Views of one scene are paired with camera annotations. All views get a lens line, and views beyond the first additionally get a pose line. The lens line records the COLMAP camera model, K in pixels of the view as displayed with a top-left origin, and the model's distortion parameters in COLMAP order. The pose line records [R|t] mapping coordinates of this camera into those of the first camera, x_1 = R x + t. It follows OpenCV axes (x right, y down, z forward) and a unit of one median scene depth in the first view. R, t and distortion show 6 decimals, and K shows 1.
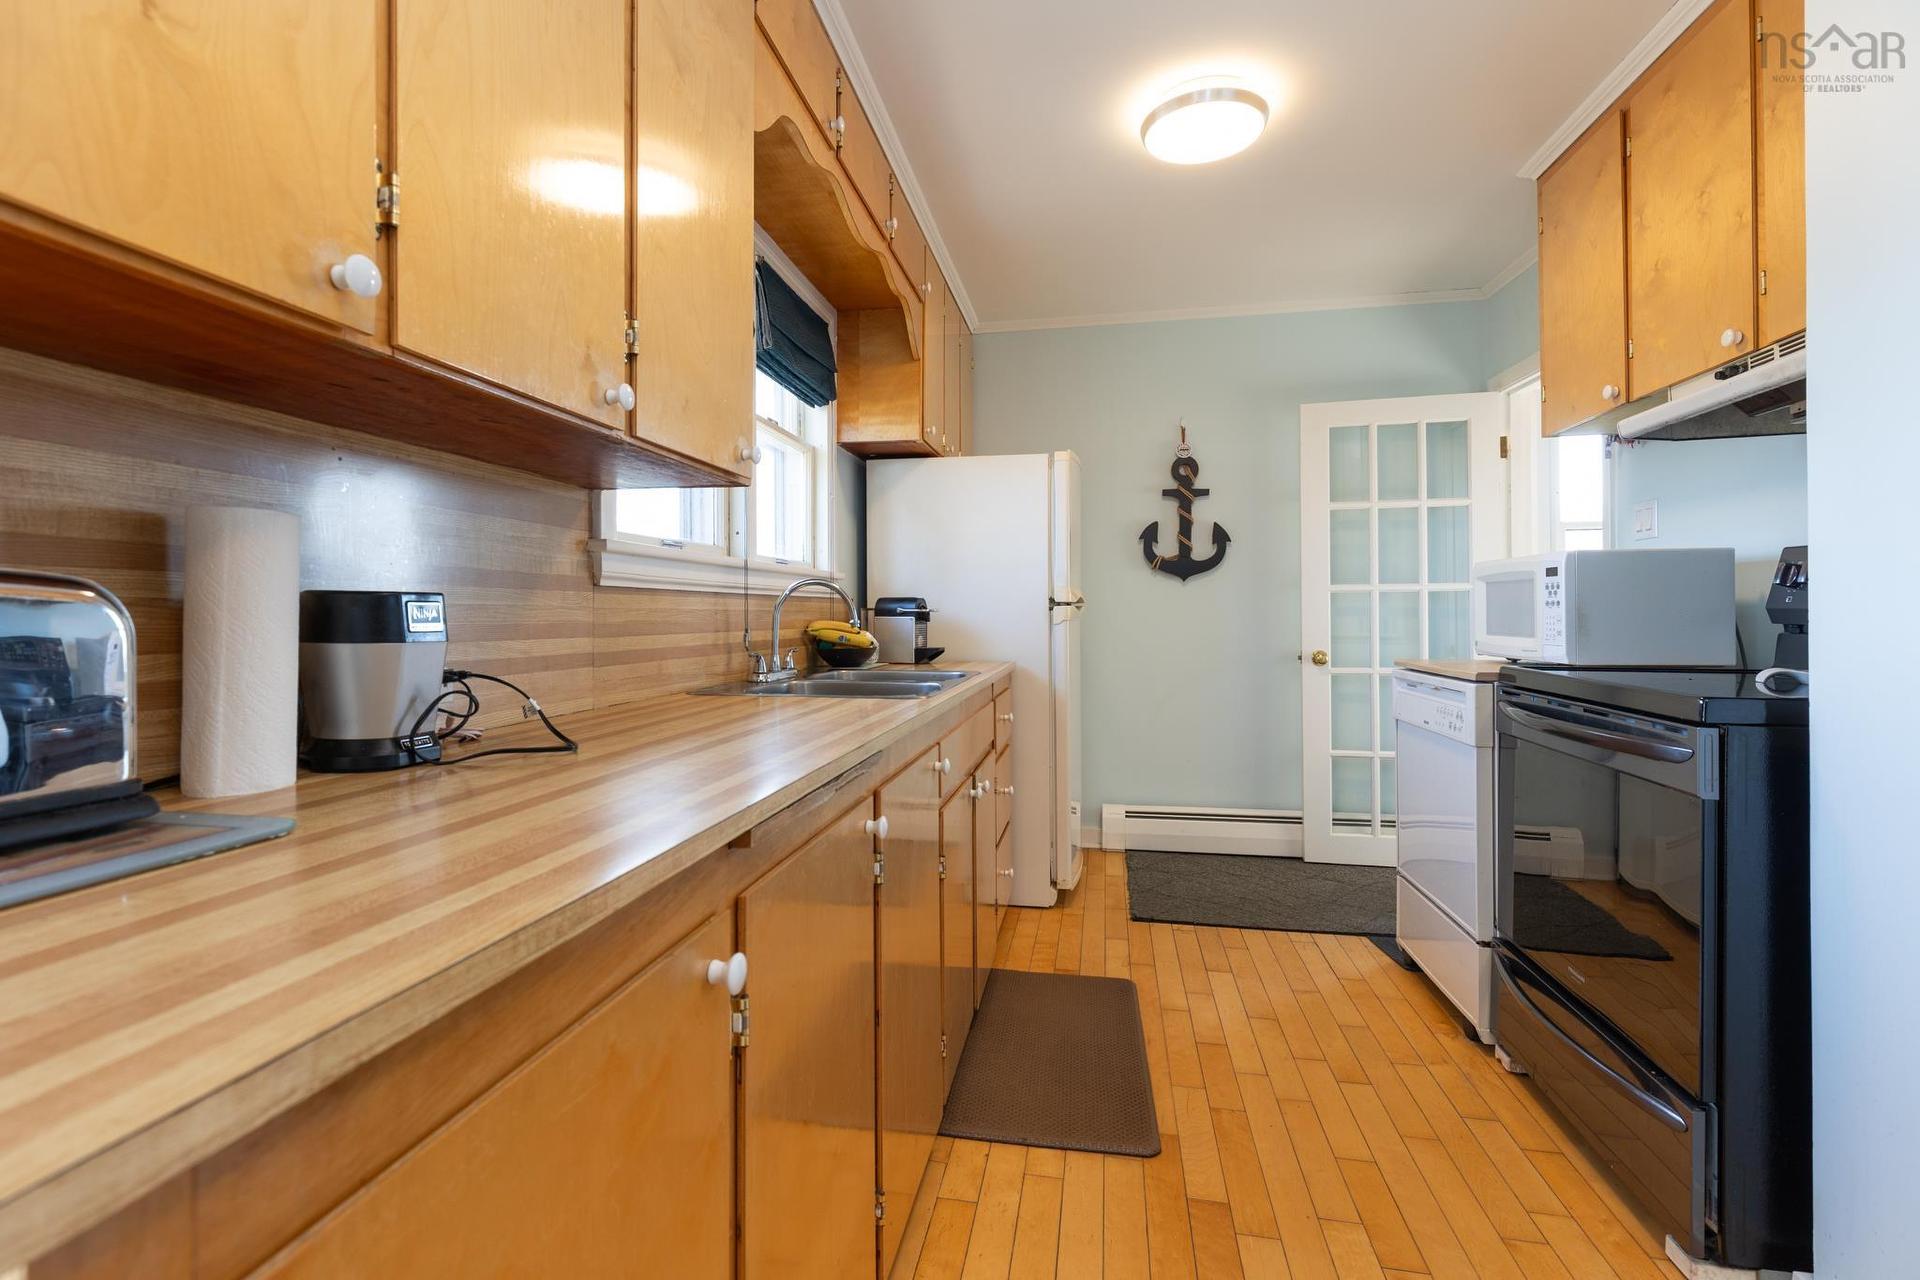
lens RADIAL K [[886.8, 0, 946.4], [0, 886.8, 611.1], [0, 0, 1]] dist [0.001812, -0.002646]
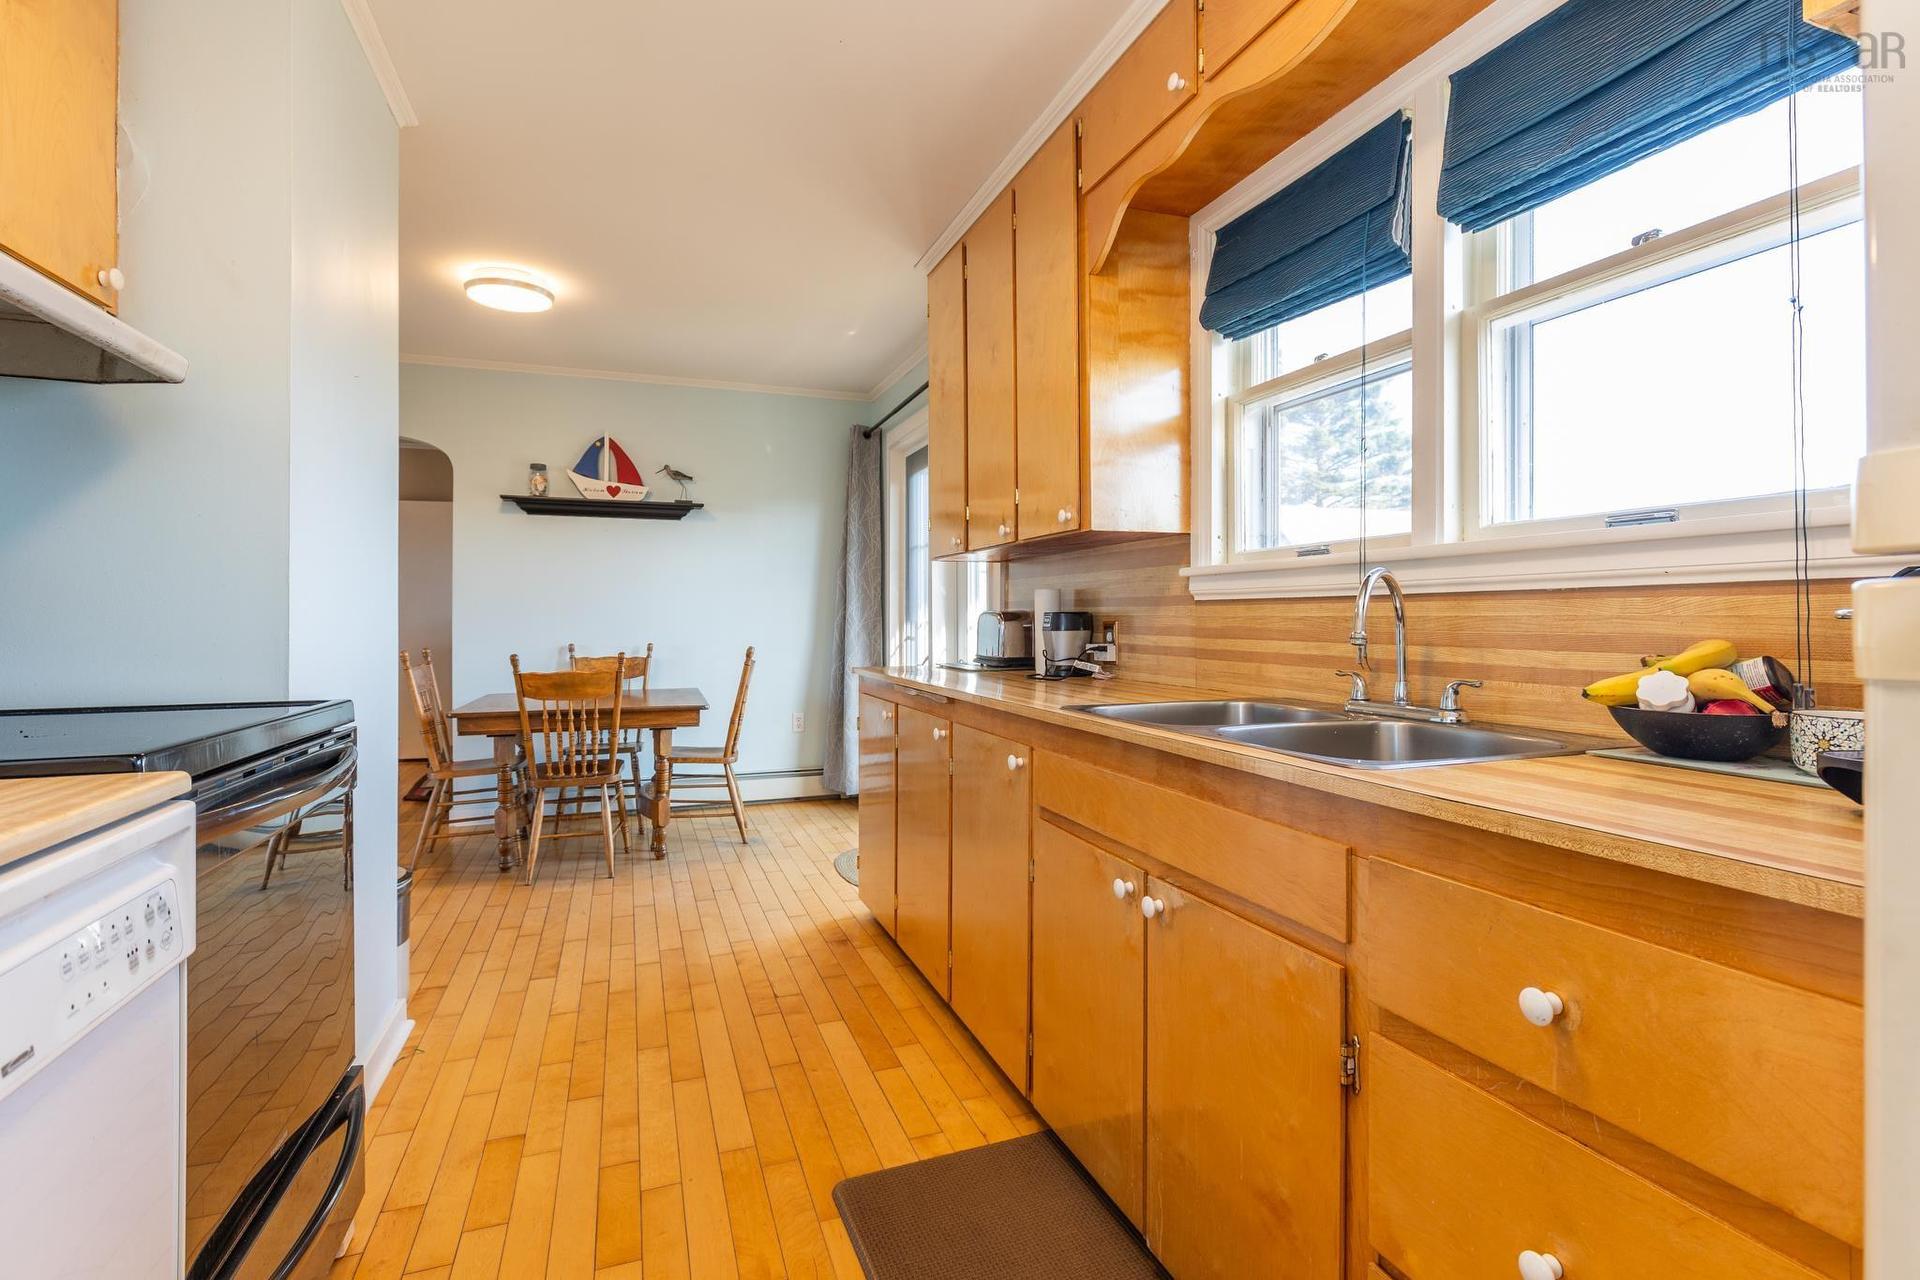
lens RADIAL K [[886.8, 0, 959.4], [0, 886.8, 618.9], [0, 0, 1]] dist [0.001812, -0.002646]
pose [[-0.854382, 0.006554, -0.519604, 0.450910], [0.006880, 0.999975, 0.001301, -0.002866], [0.519600, -0.002464, -0.854406, 1.383806]]
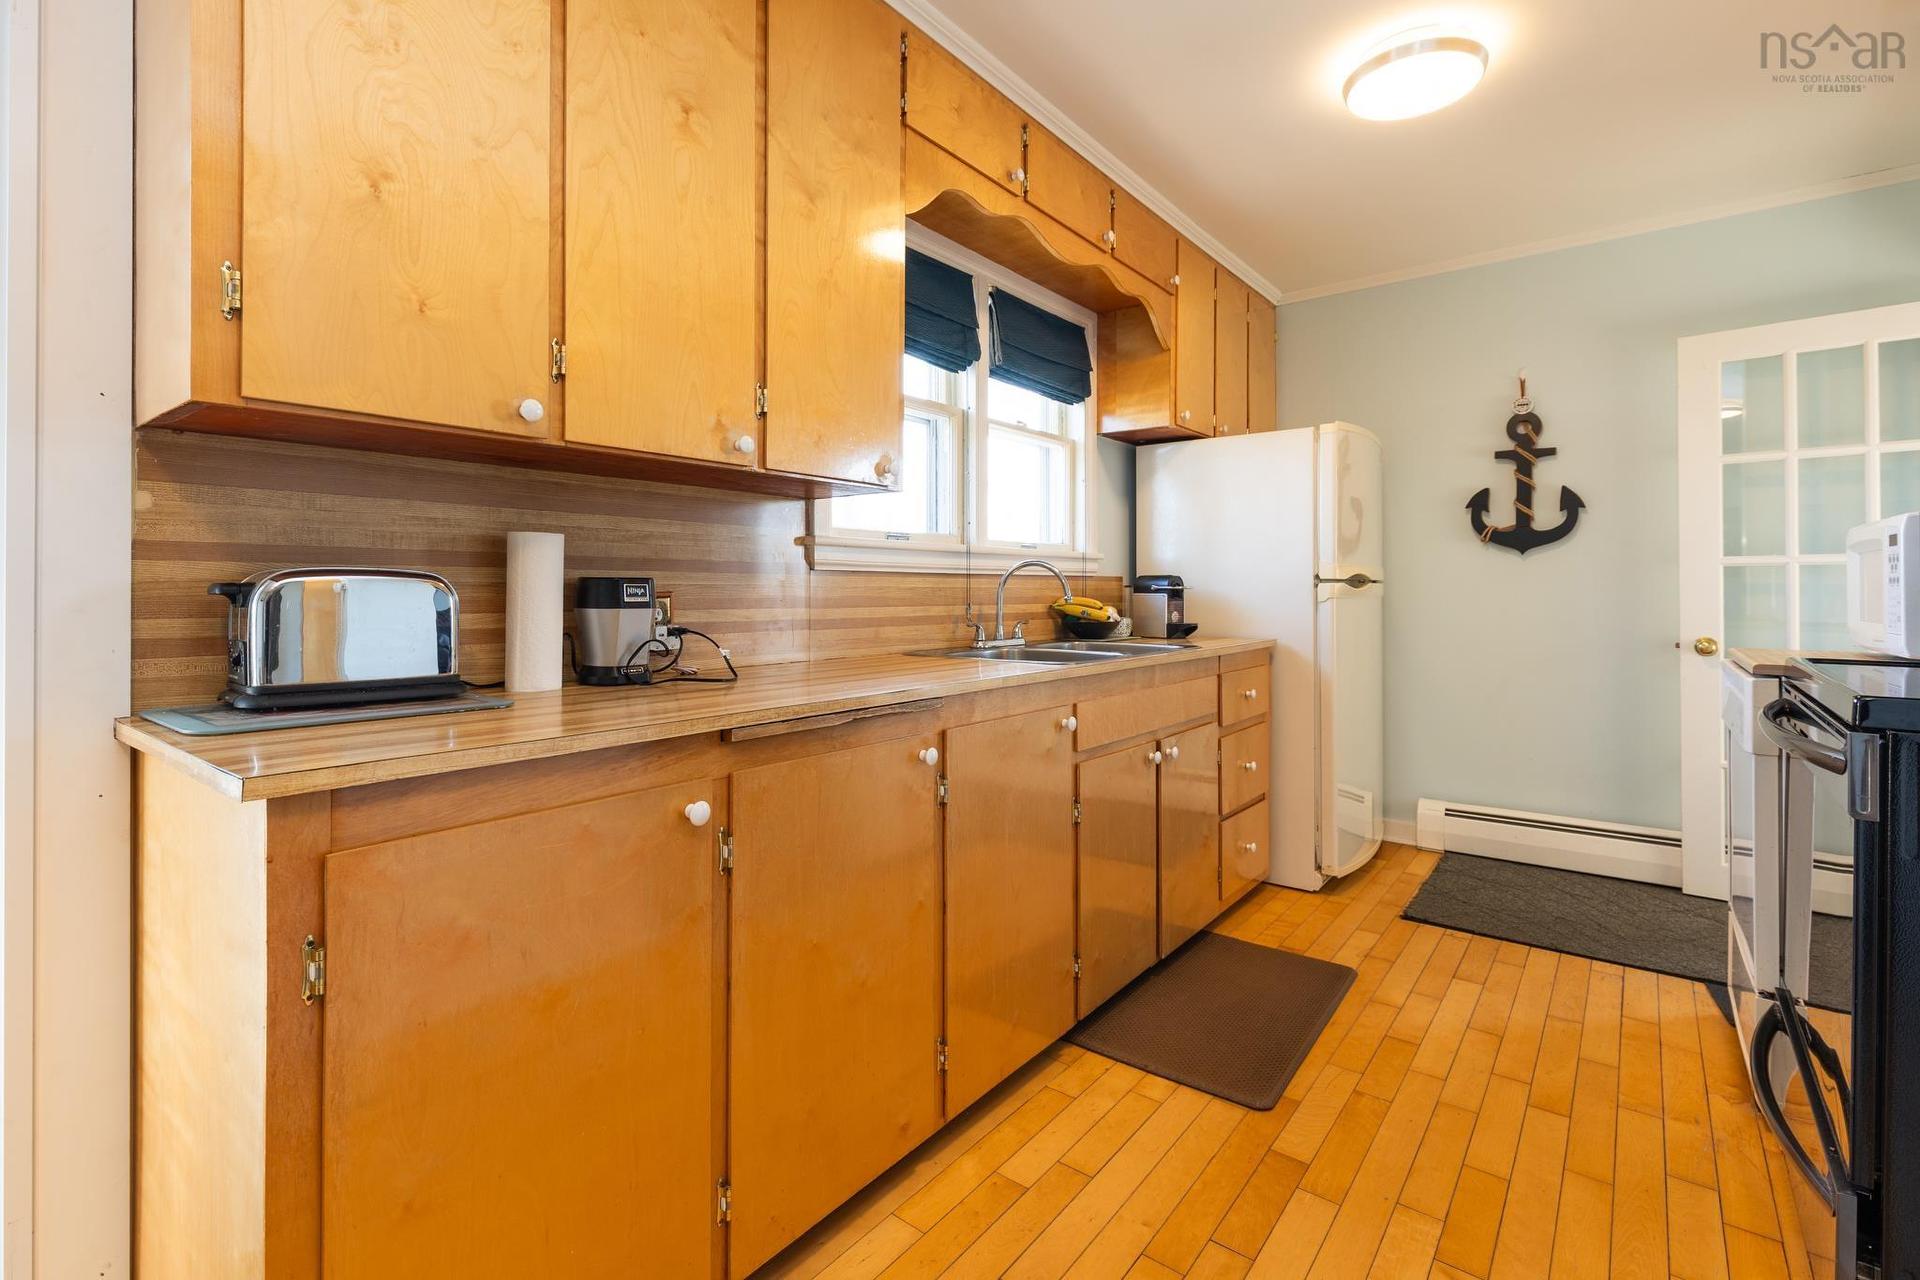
lens RADIAL K [[886.8, 0, 946.7], [0, 886.8, 588.0], [0, 0, 1]] dist [0.001812, -0.002646]
pose [[0.887403, 0.001311, -0.460993, 0.282287], [-0.000788, 0.999999, 0.001326, -0.002263], [0.460994, -0.000813, 0.887403, -0.072772]]
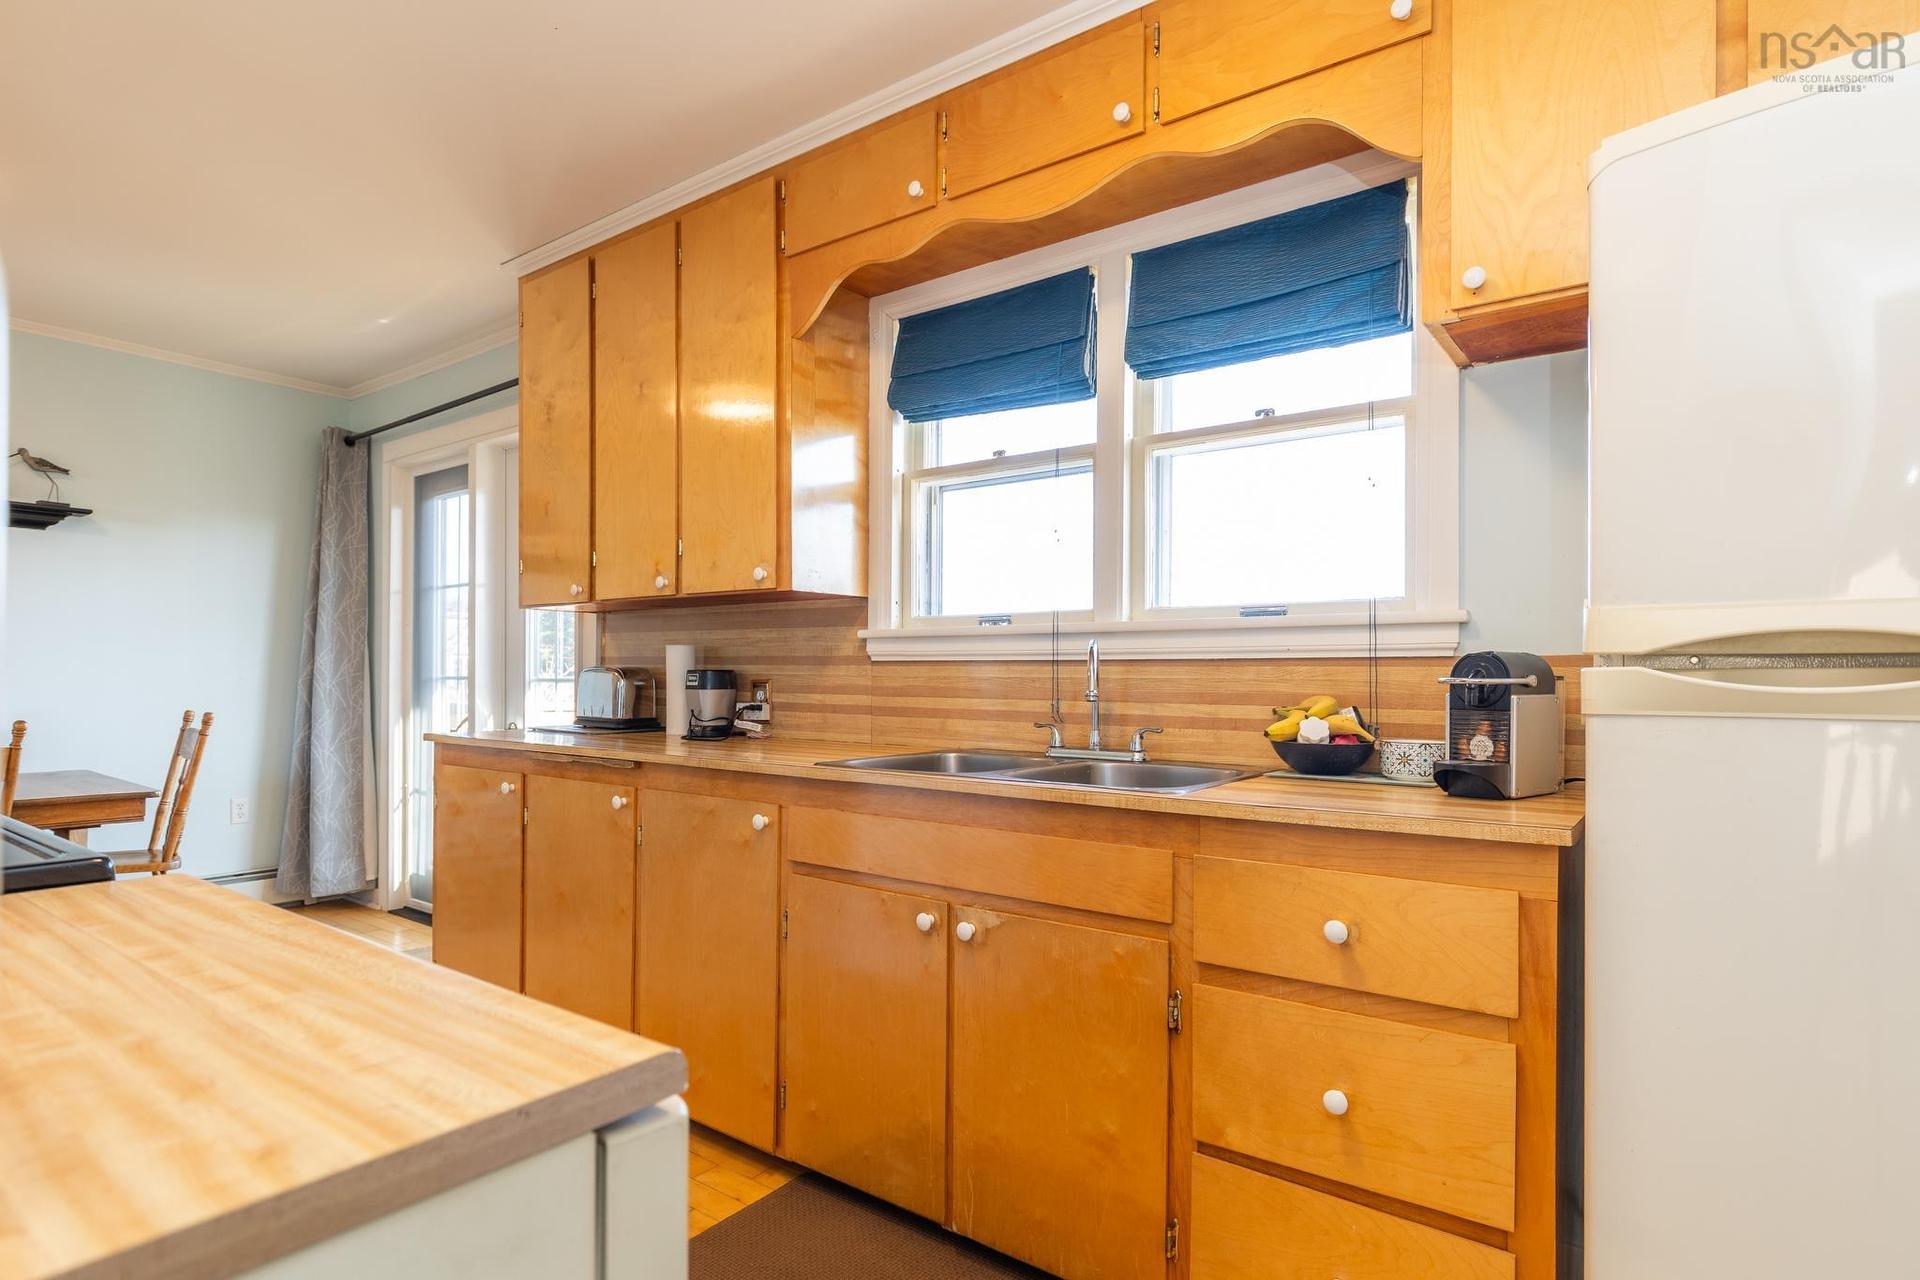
lens RADIAL K [[983.1, 0, 915.5], [0, 983.1, 677.2], [0, 0, 1]] dist [0.002460, 0.000201]
pose [[-0.455397, 0.002758, -0.890284, 0.718063], [-0.001941, 0.999990, 0.004091, -0.005942], [0.890286, 0.003591, -0.455387, 1.253711]]
